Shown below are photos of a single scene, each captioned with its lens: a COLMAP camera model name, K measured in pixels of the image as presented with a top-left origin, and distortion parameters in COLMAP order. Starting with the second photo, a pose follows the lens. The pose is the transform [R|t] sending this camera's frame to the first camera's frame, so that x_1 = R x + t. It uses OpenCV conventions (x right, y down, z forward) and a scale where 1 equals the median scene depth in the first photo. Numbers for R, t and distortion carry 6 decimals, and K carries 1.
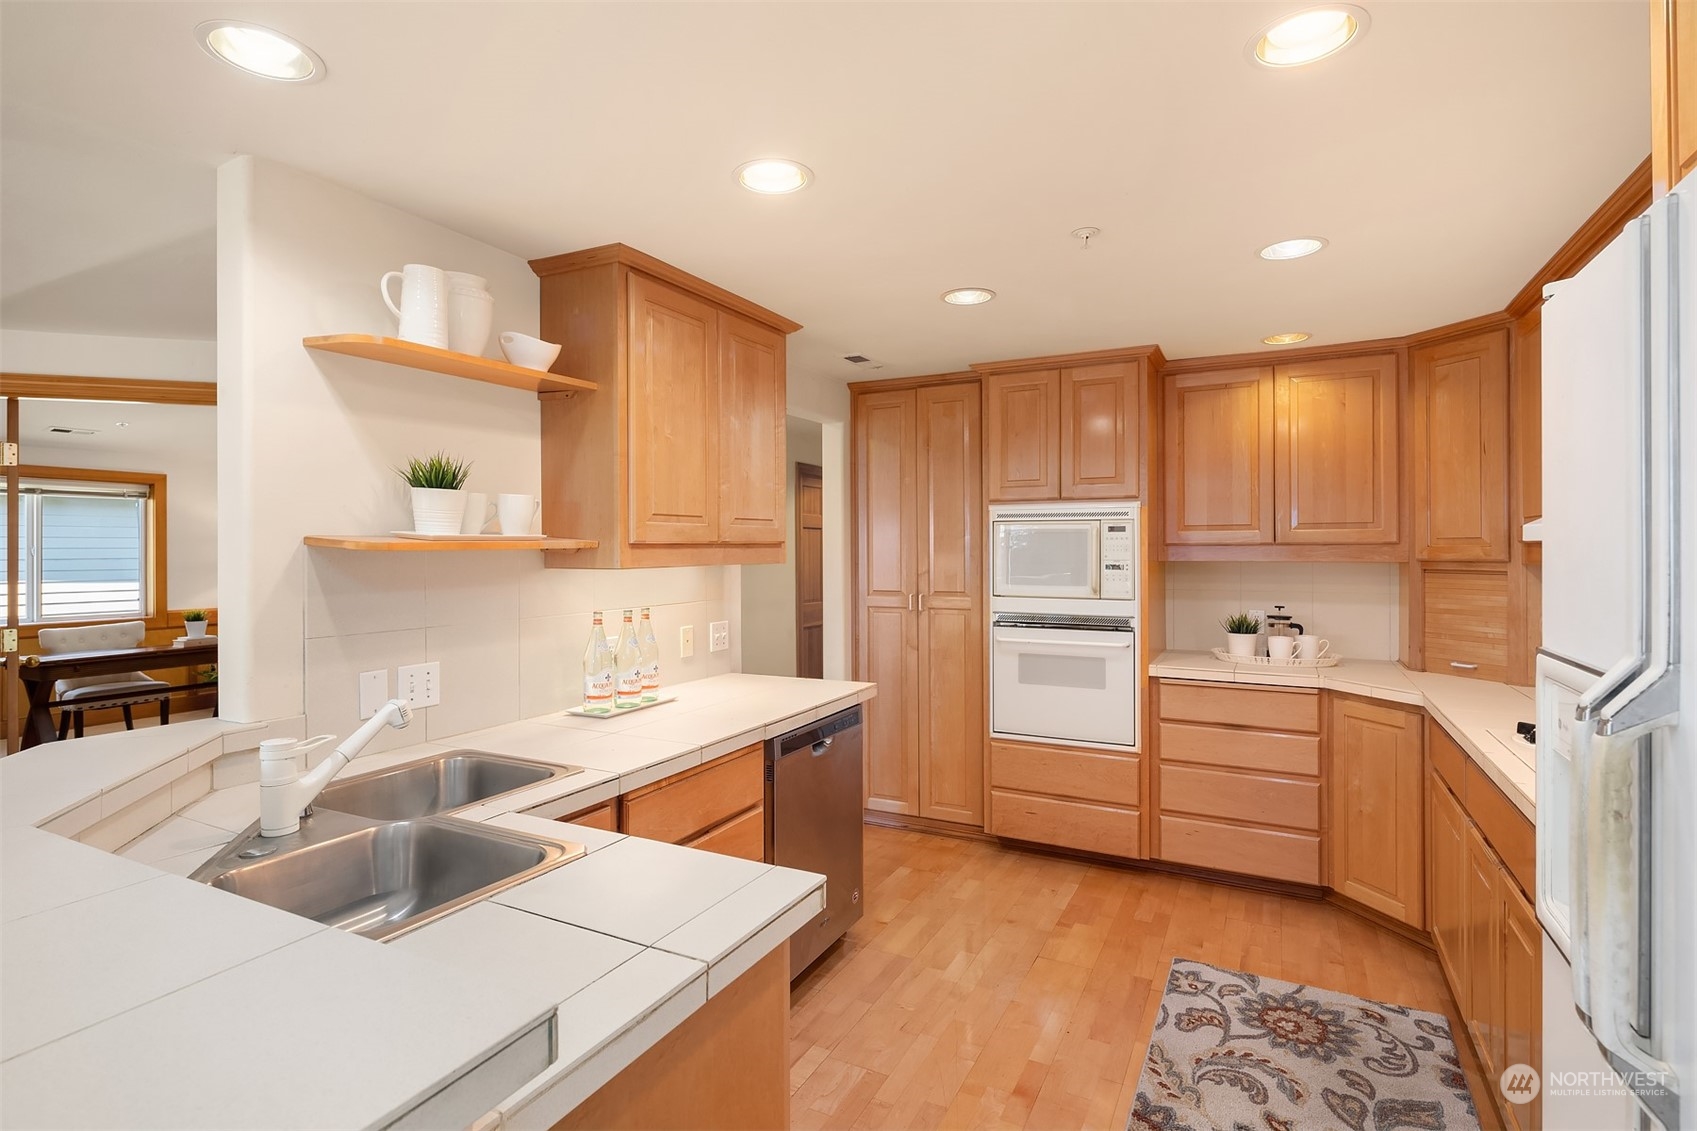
lens RADIAL K [[833.2, 0, 837.9], [0, 833.2, 550.6], [0, 0, 1]] dist [0.004946, -0.001998]
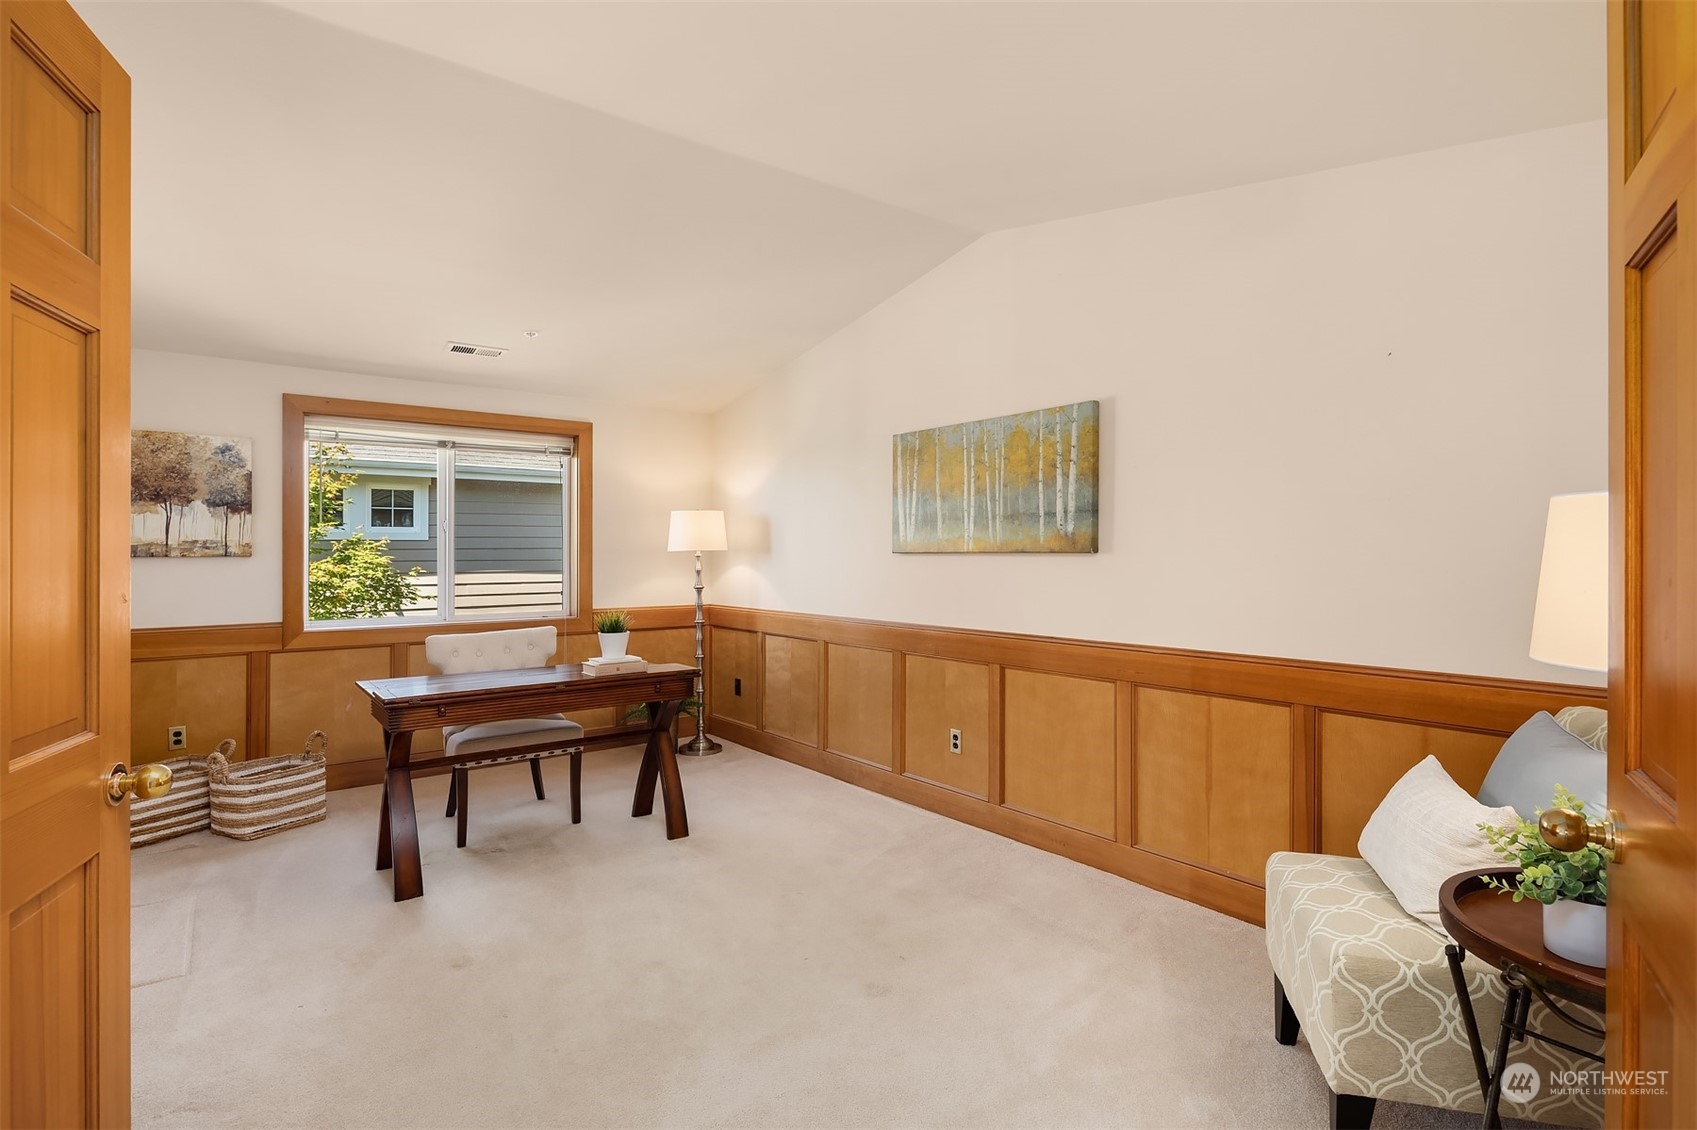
lens RADIAL K [[820.0, 0, 856.4], [0, 820.0, 556.3], [0, 0, 1]] dist [-0.001073, 0.000006]
pose [[0.917661, 0.003108, -0.397351, -0.637955], [0.000289, 0.999964, 0.008487, 0.042455], [0.397363, -0.007903, 0.917627, 0.901860]]
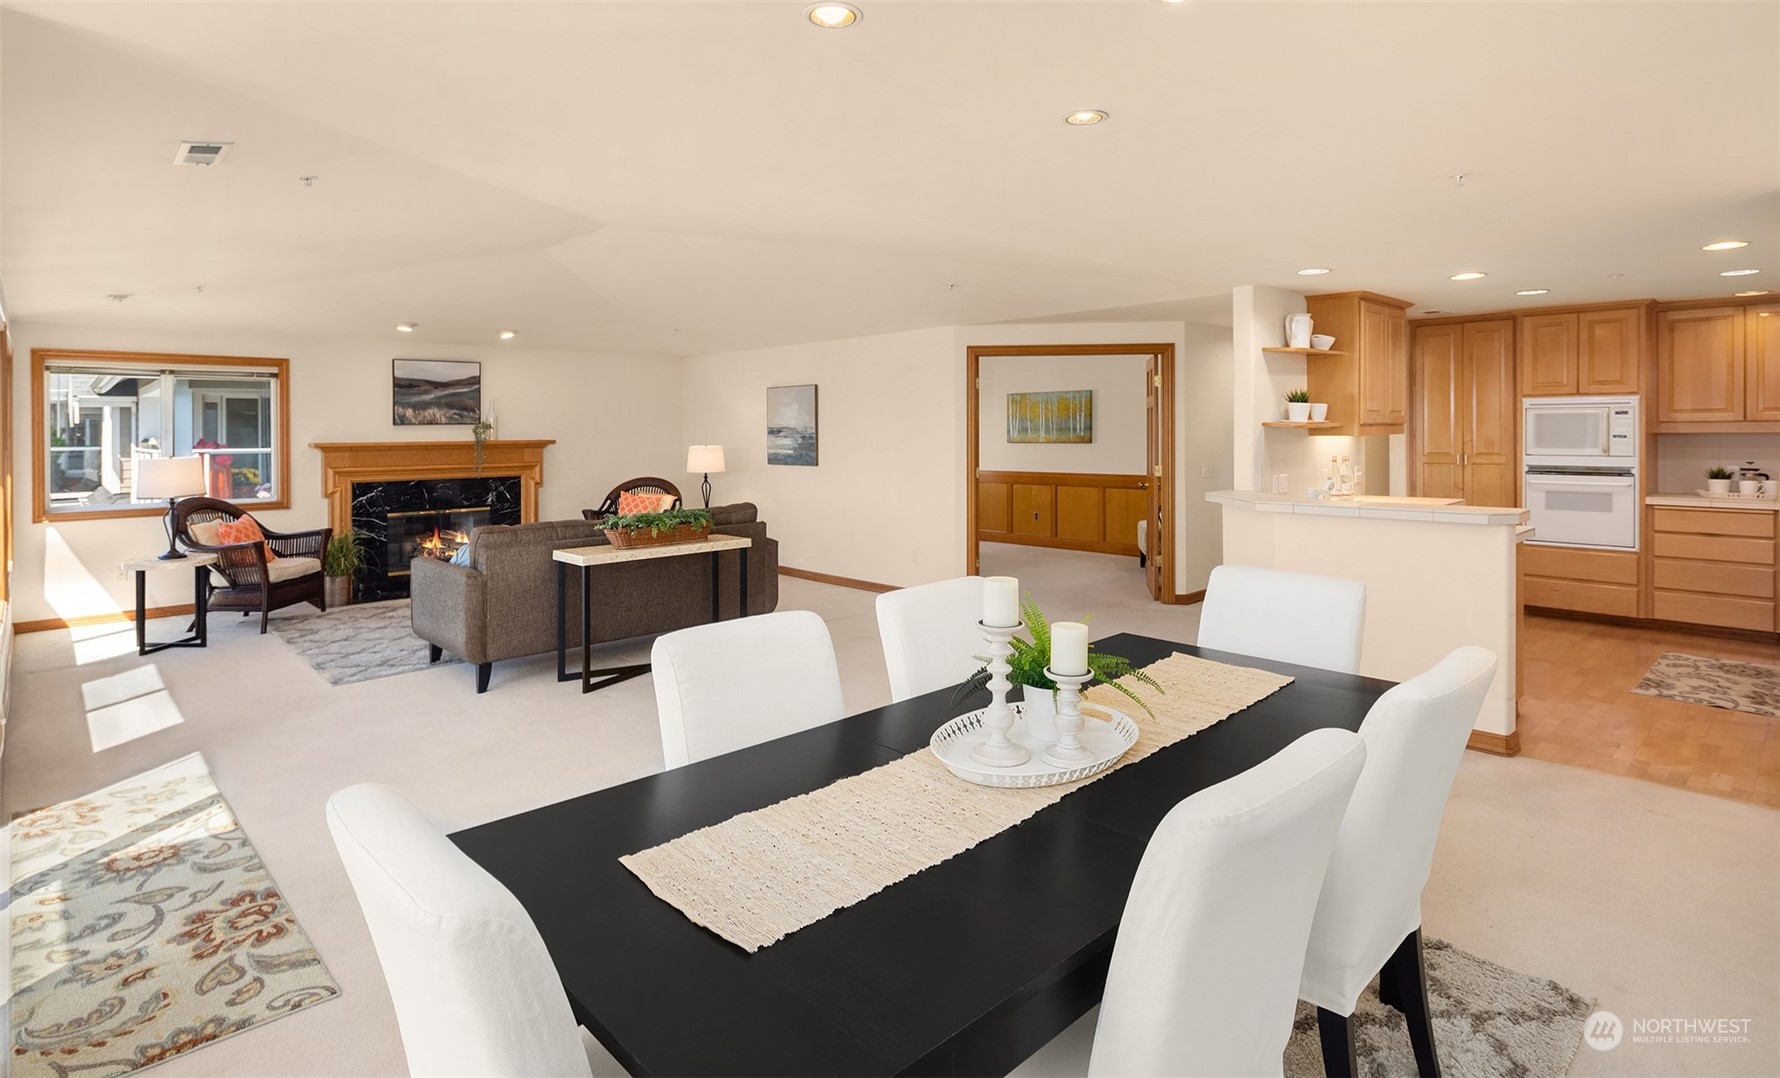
lens RADIAL K [[896.1, 0, 877.7], [0, 896.1, 439.7], [0, 0, 1]] dist [0.000657, -0.002714]
pose [[0.943609, -0.001245, -0.331060, -0.449326], [0.005406, 0.999918, 0.011648, -0.001597], [0.331018, -0.012781, 0.943538, -1.108652]]
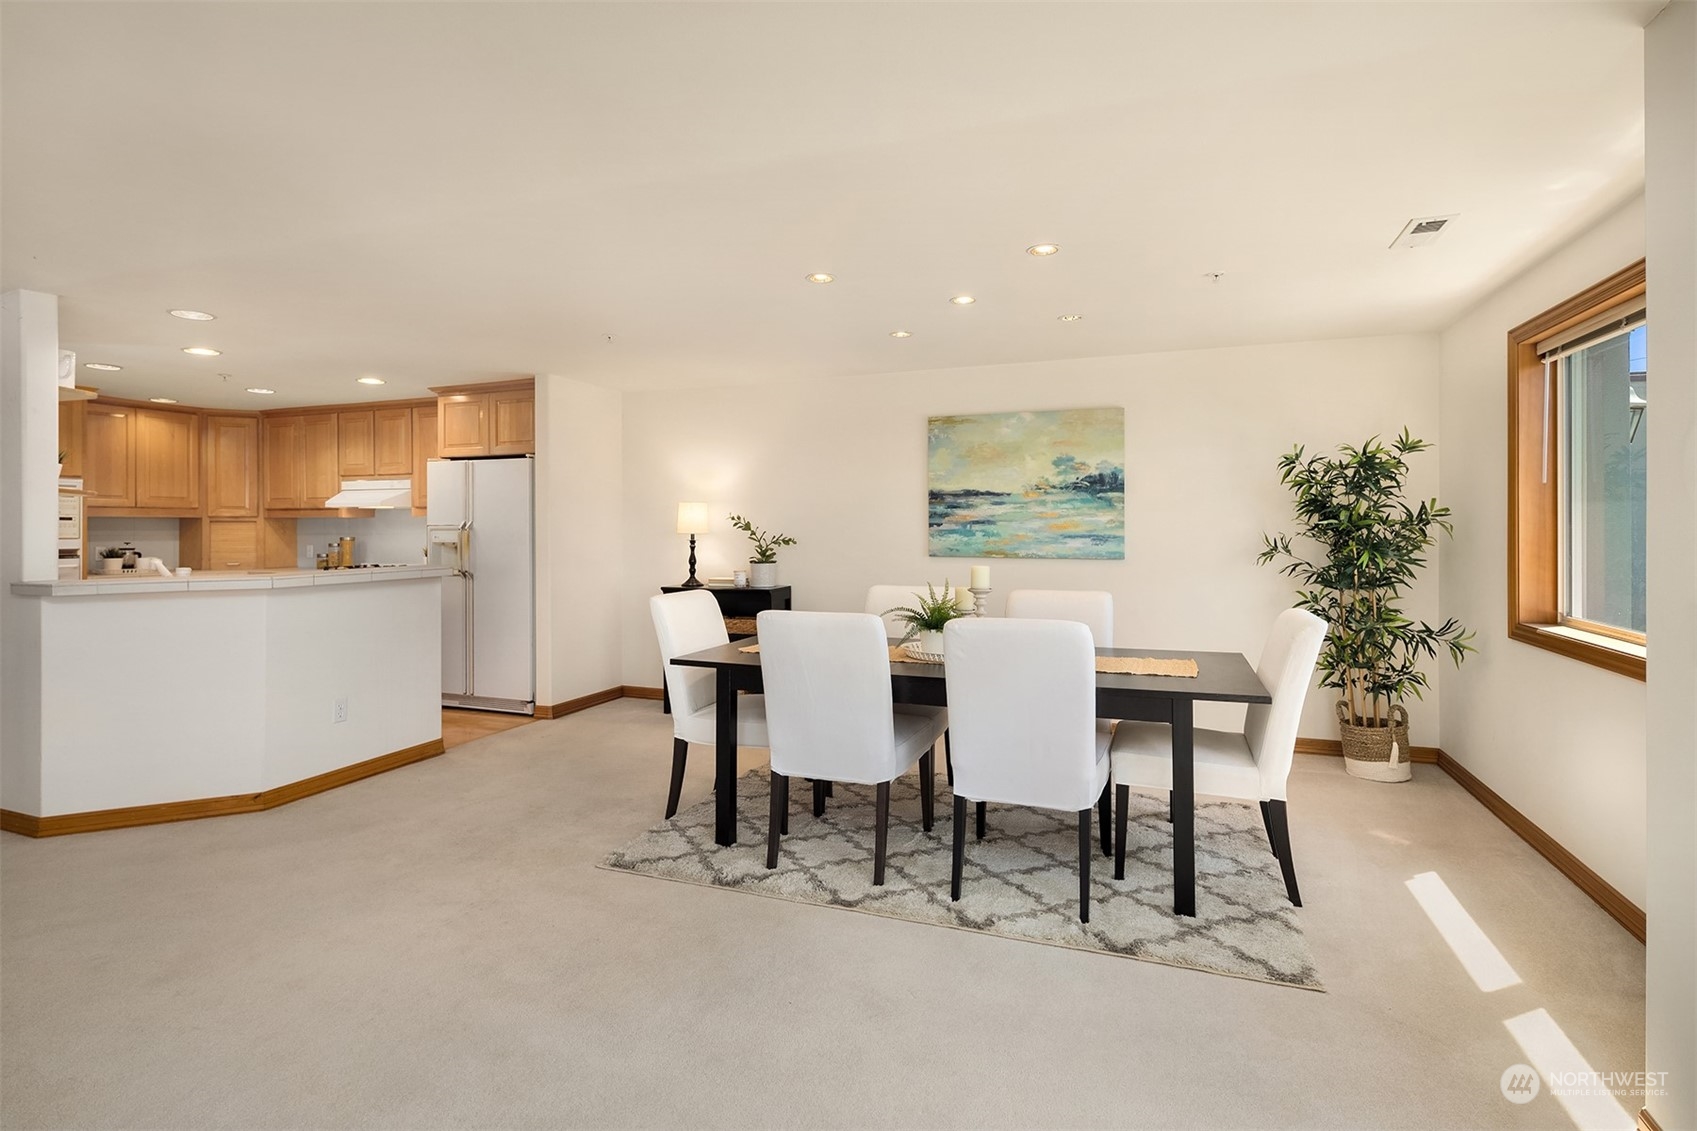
lens RADIAL K [[833.2, 0, 846.7], [0, 833.2, 524.3], [0, 0, 1]] dist [0.004946, -0.001998]
pose [[-0.113952, 0.006493, 0.993465, -1.465068], [0.004591, 0.999971, -0.006009, 0.047774], [-0.993476, 0.003876, -0.113979, -0.325562]]
